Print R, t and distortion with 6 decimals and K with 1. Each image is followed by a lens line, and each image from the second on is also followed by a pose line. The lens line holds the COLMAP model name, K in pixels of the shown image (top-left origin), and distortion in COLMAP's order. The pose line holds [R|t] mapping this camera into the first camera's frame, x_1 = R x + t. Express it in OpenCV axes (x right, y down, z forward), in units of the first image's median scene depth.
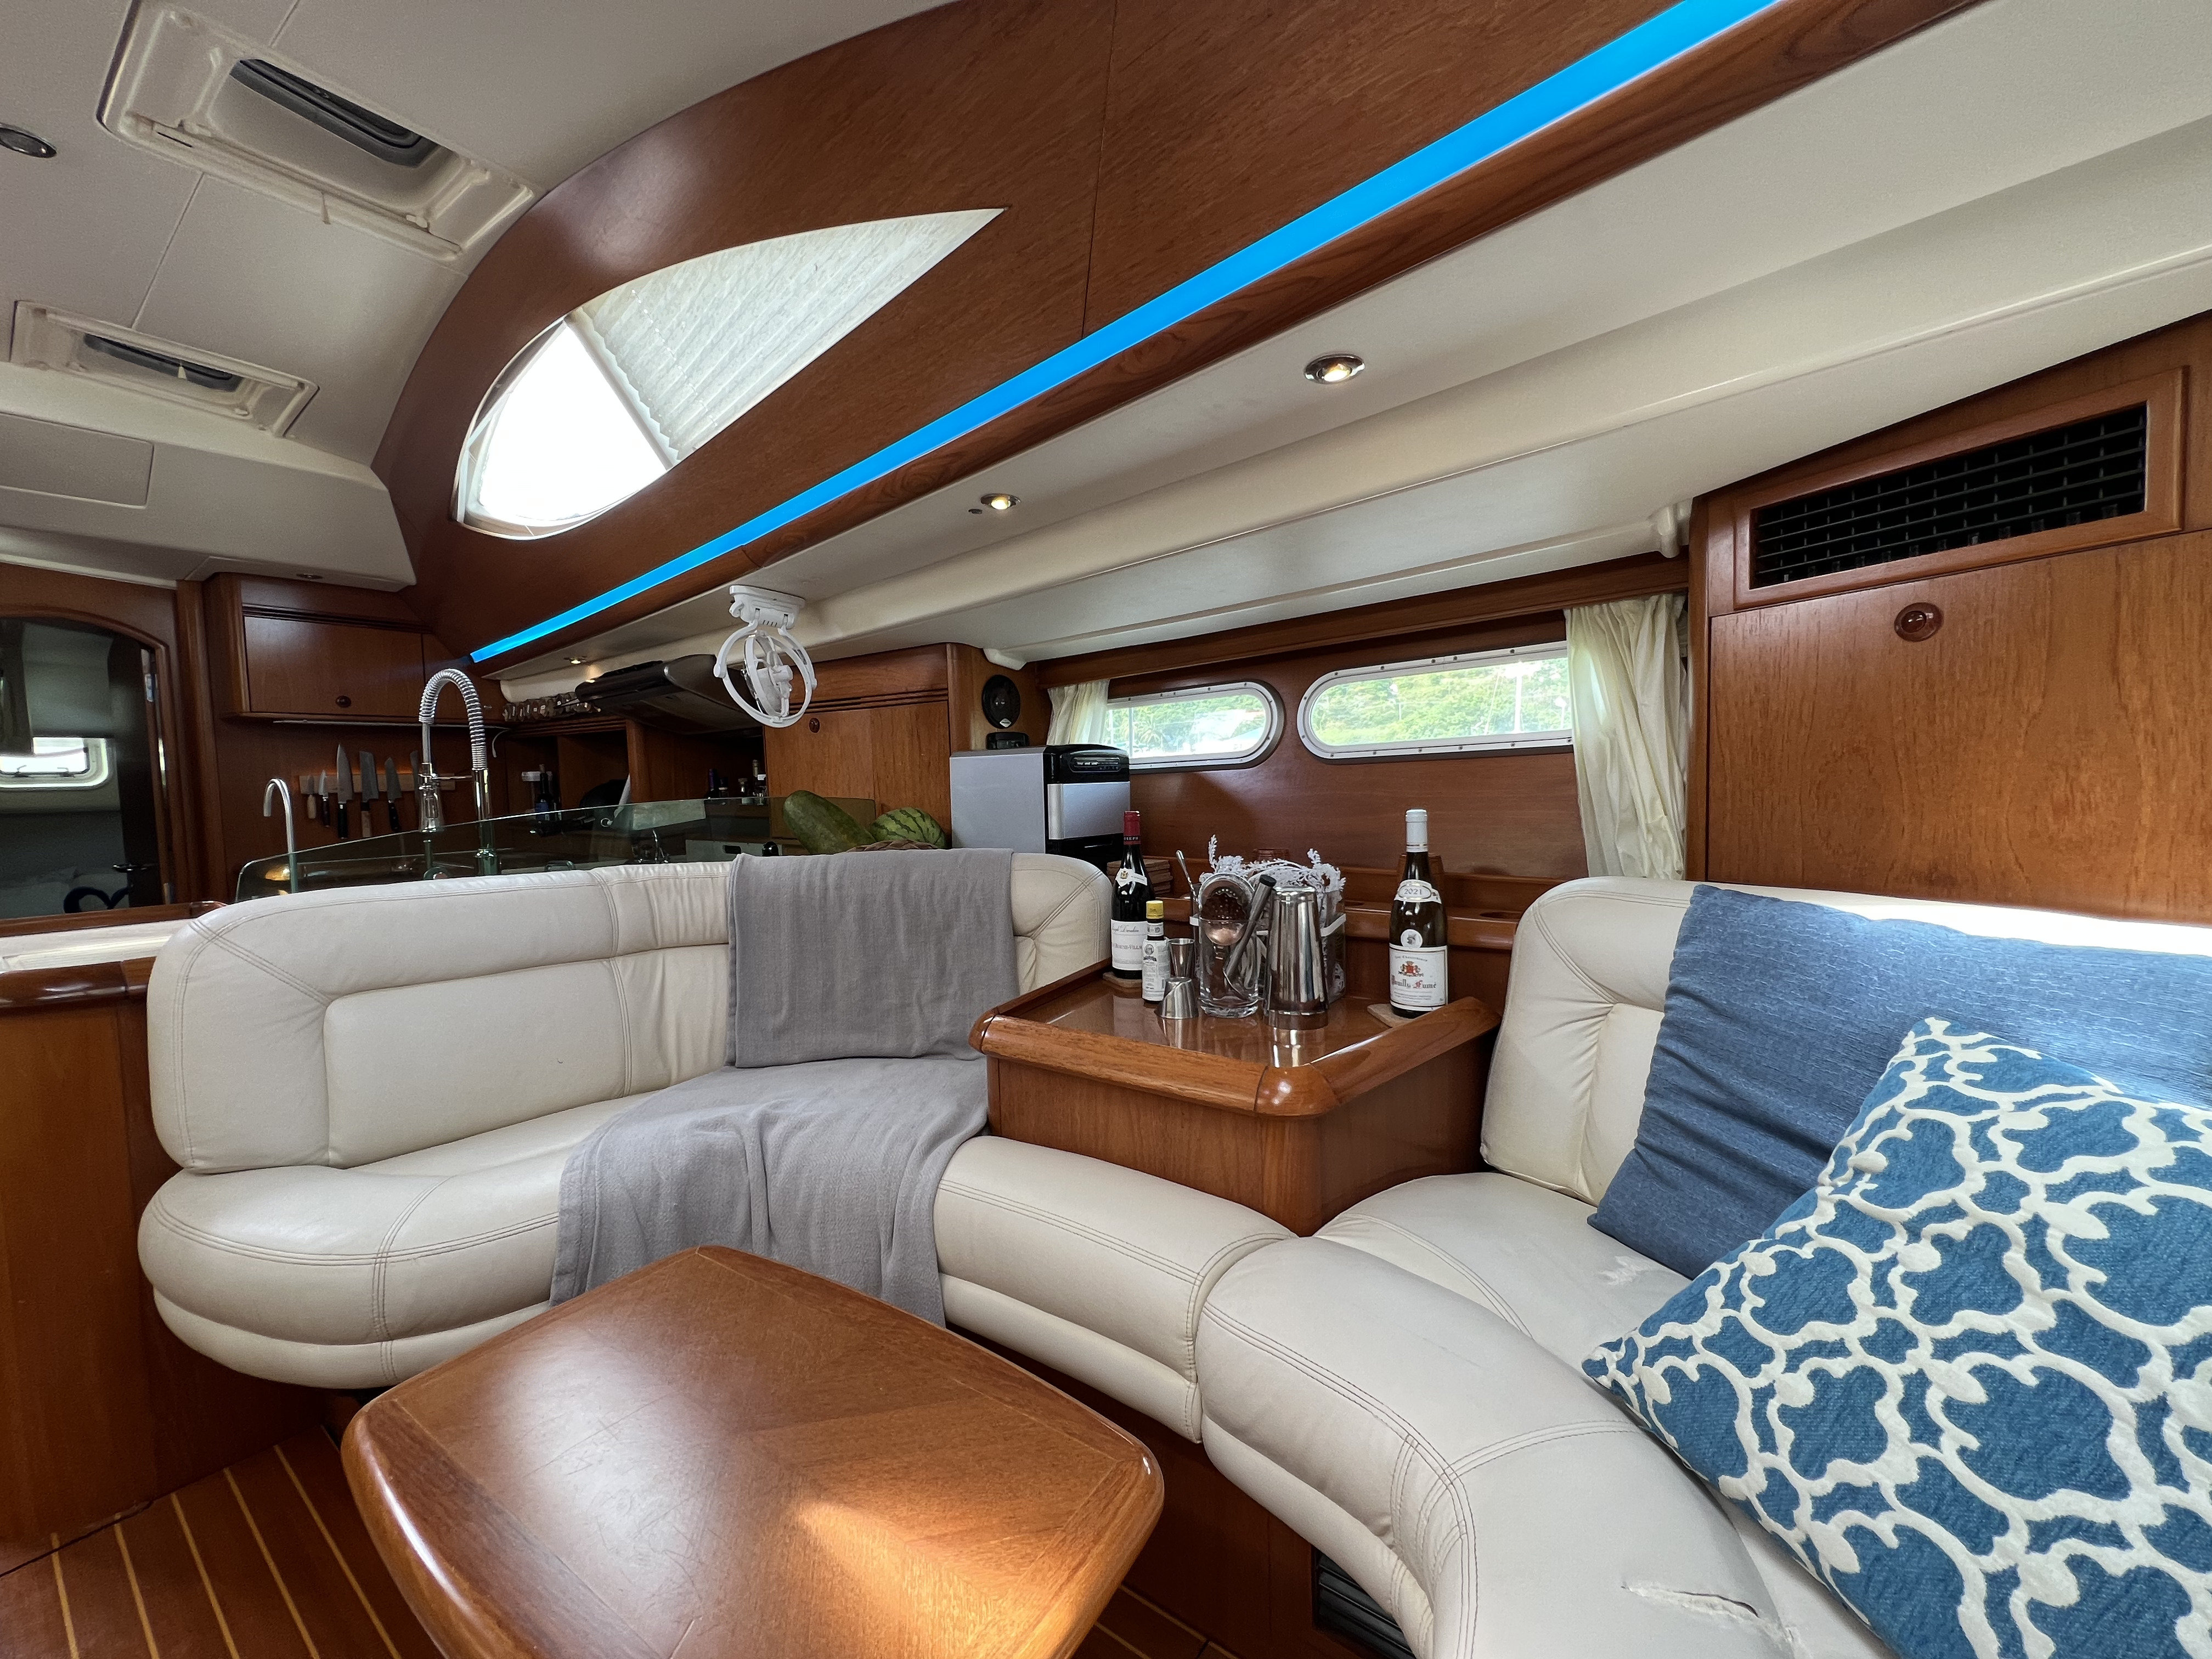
lens RADIAL K [[884.4, 0, 1106.0], [0, 884.4, 829.5], [0, 0, 1]] dist [-0.003316, 0.000979]
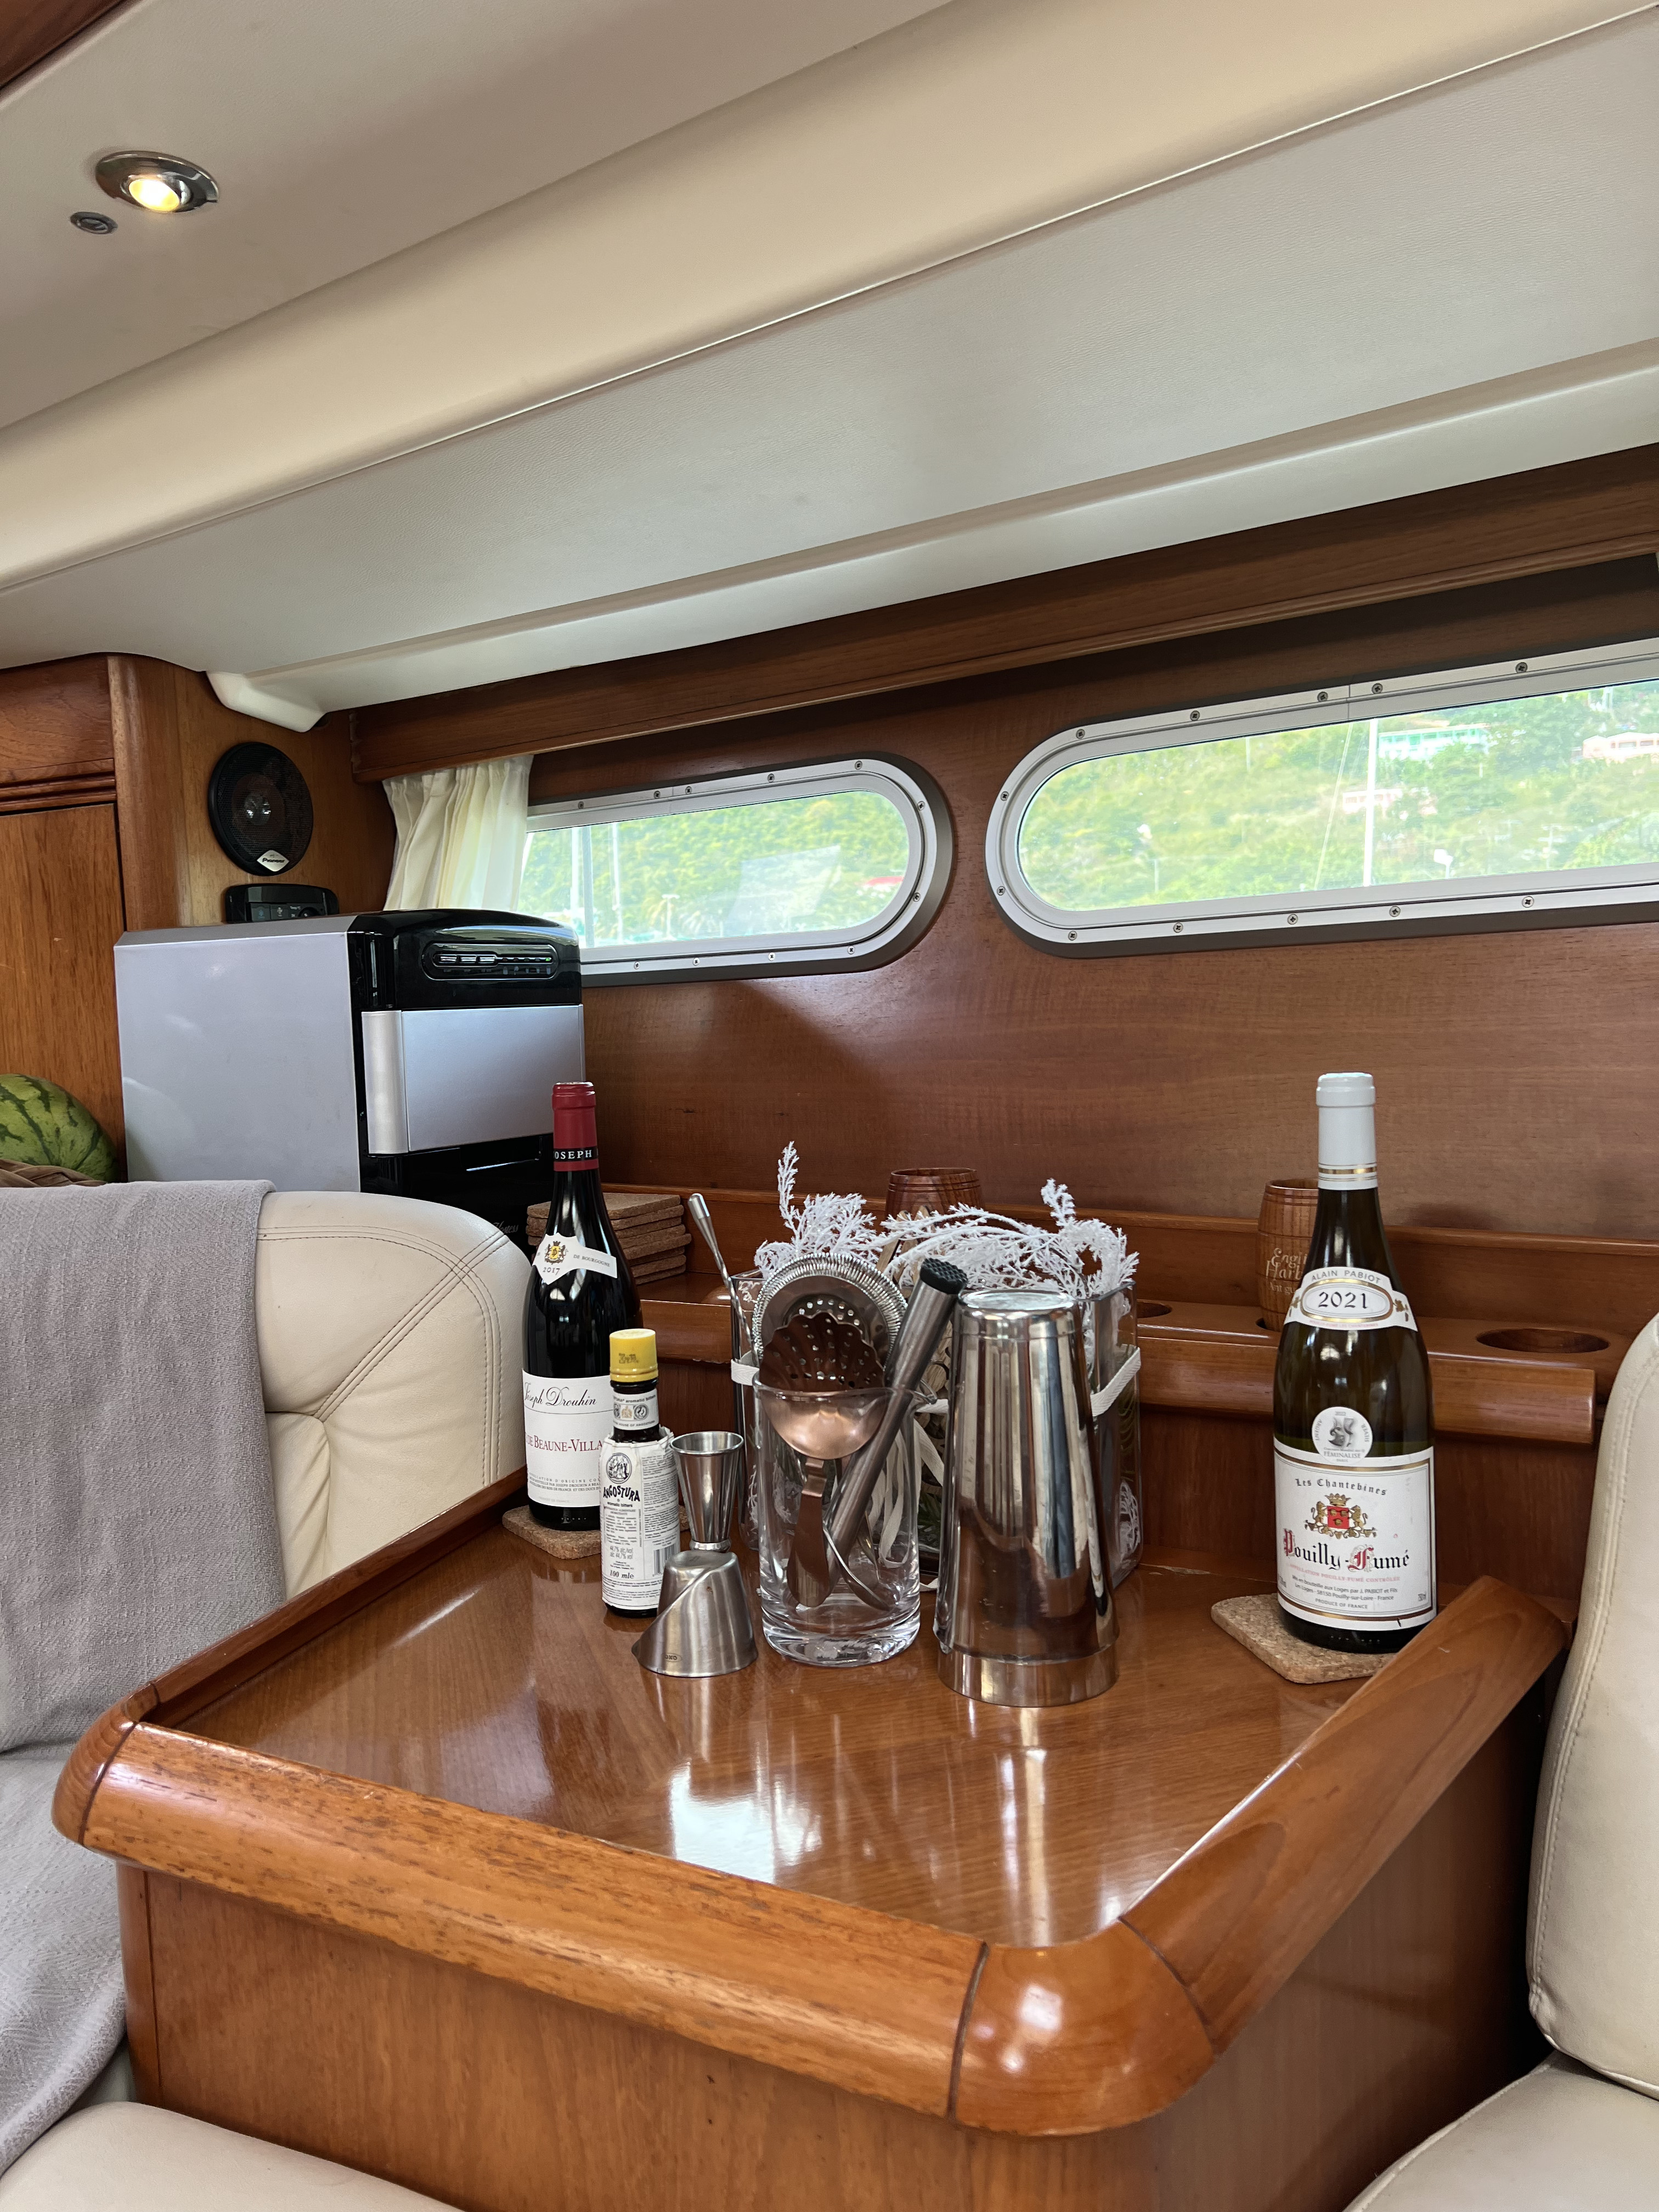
lens RADIAL K [[1632.2, 0, 819.5], [0, 1632.2, 1139.4], [0, 0, 1]] dist [0.076323, -0.097184]
pose [[0.989645, -0.020170, 0.142115, 0.039115], [0.016225, 0.999452, 0.028864, -0.017128], [-0.142619, -0.026260, 0.989429, 0.341296]]
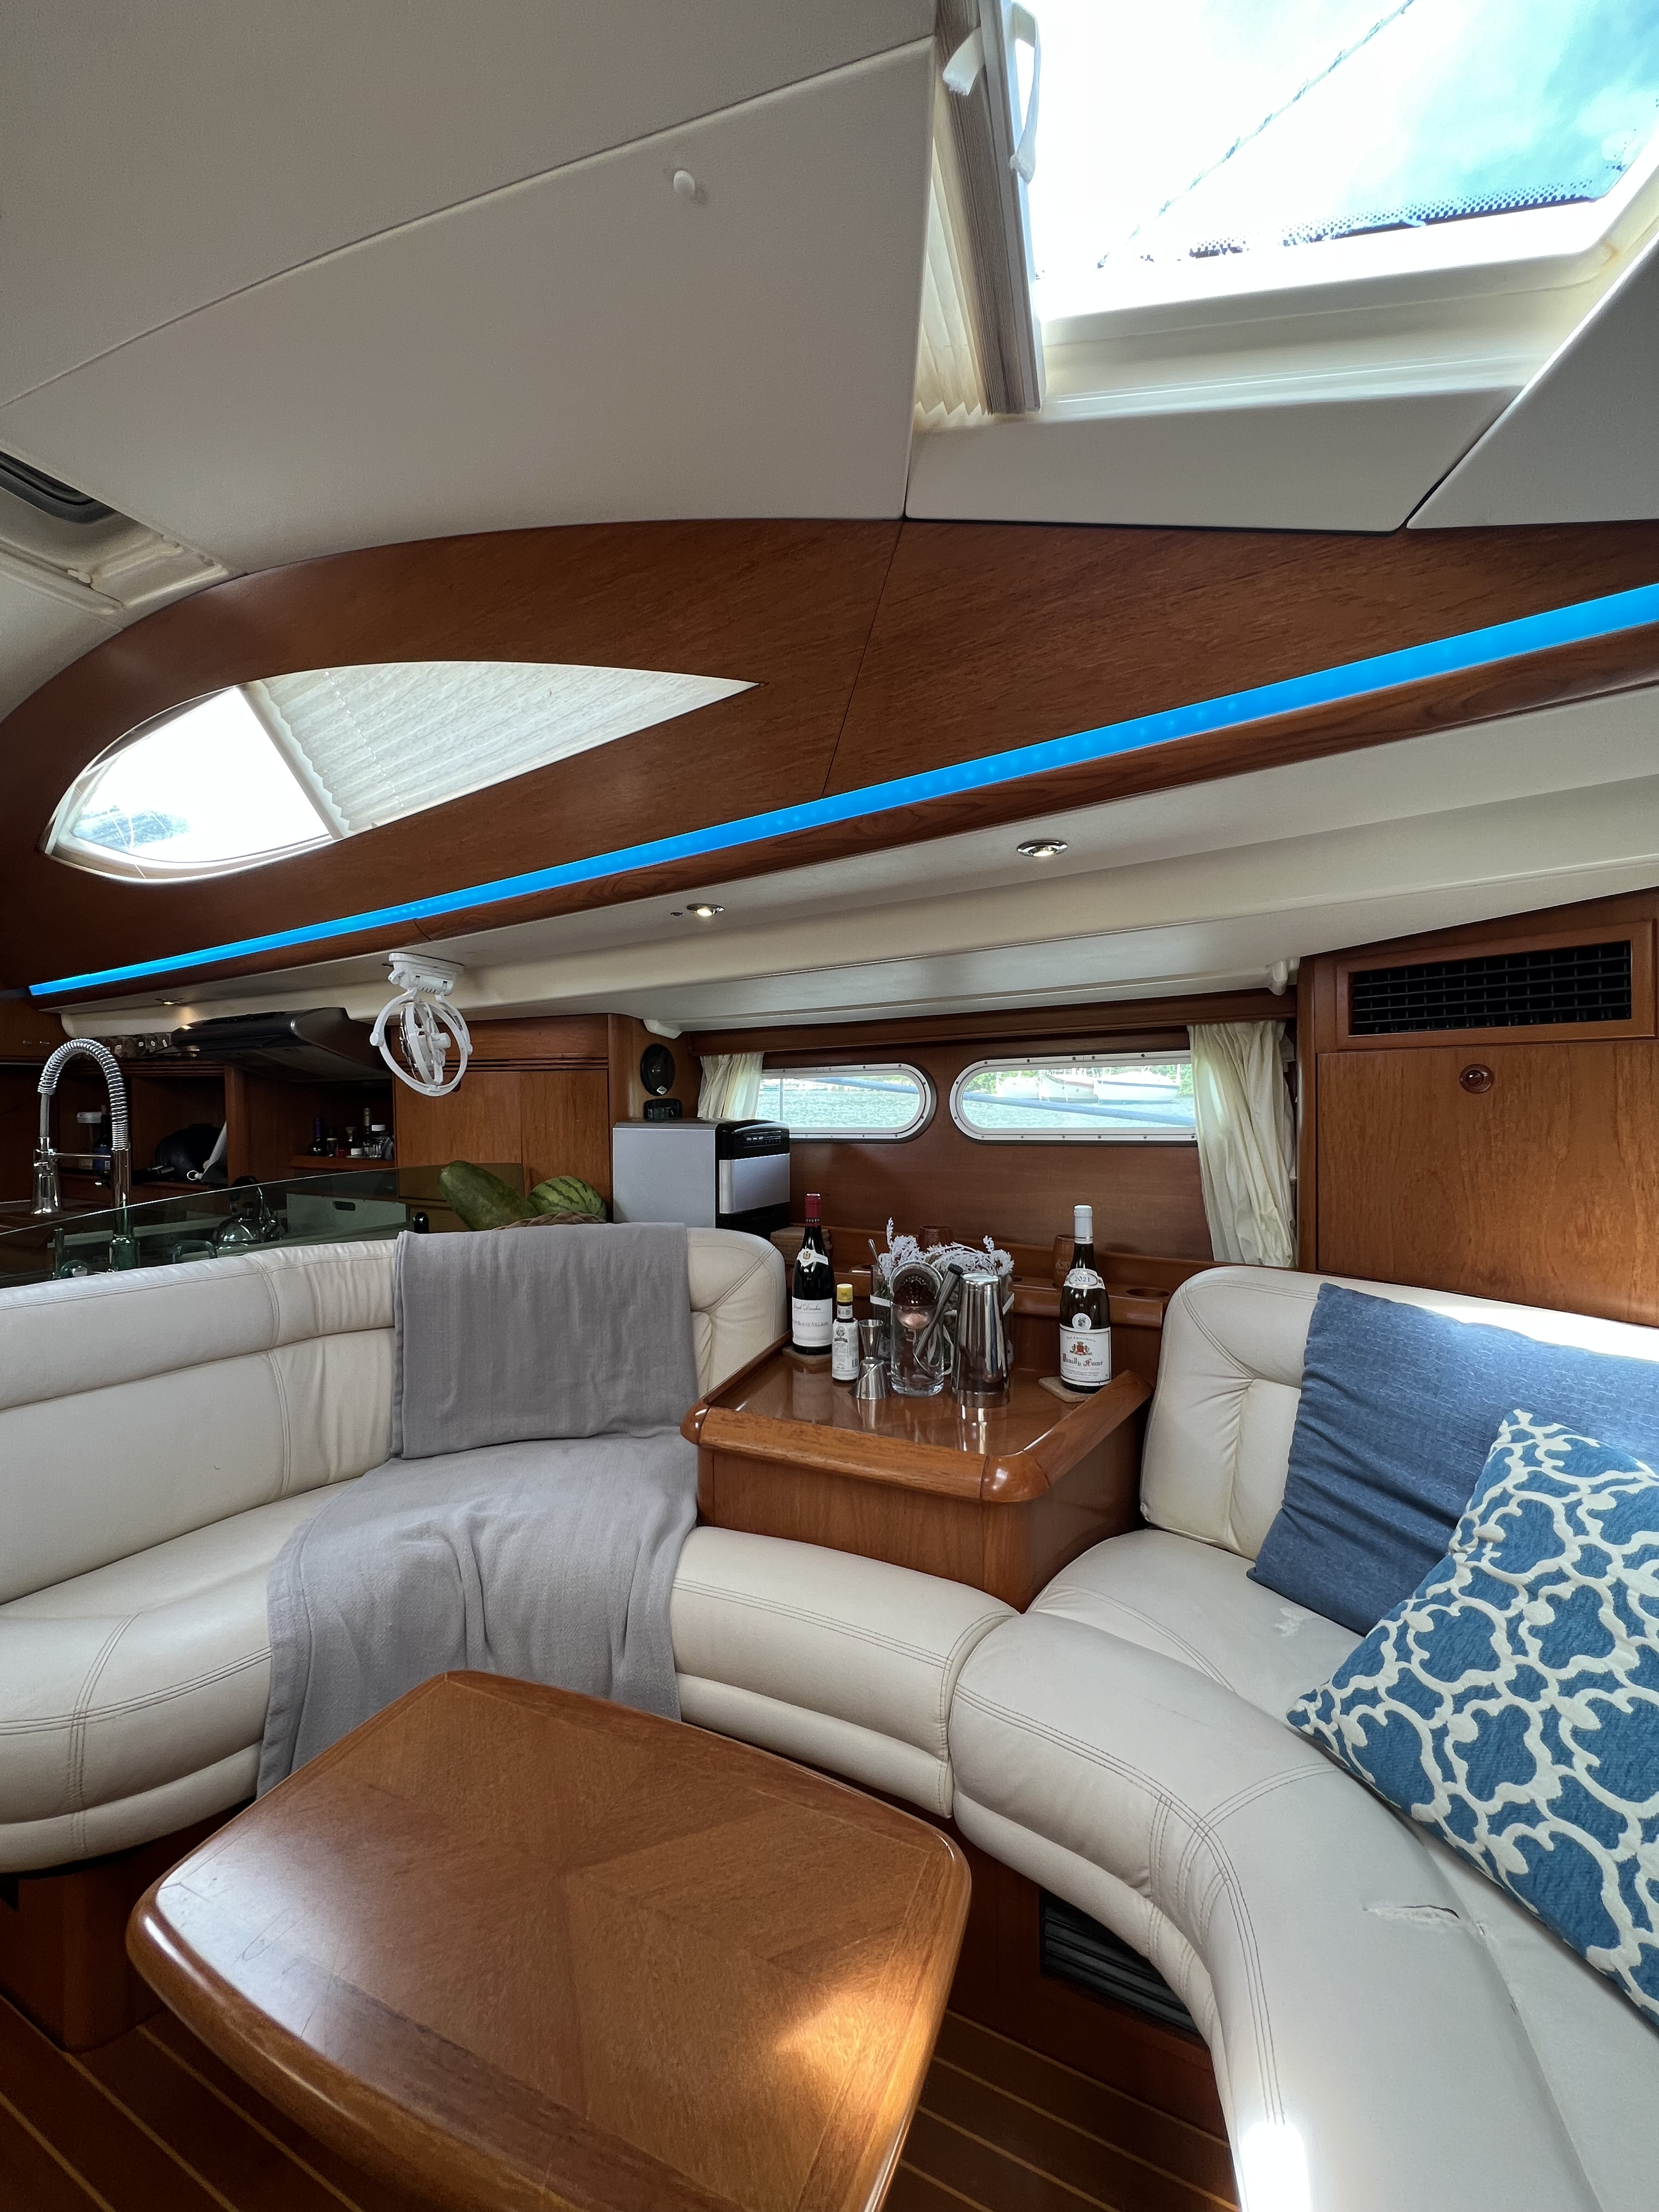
lens RADIAL K [[884.4, 0, 833.7], [0, 884.4, 1100.7], [0, 0, 1]] dist [-0.003316, 0.000979]
pose [[0.983630, 0.016407, 0.179450, -0.161456], [-0.007094, 0.998600, -0.052416, -0.090175], [-0.180059, 0.050285, 0.982370, -0.064991]]
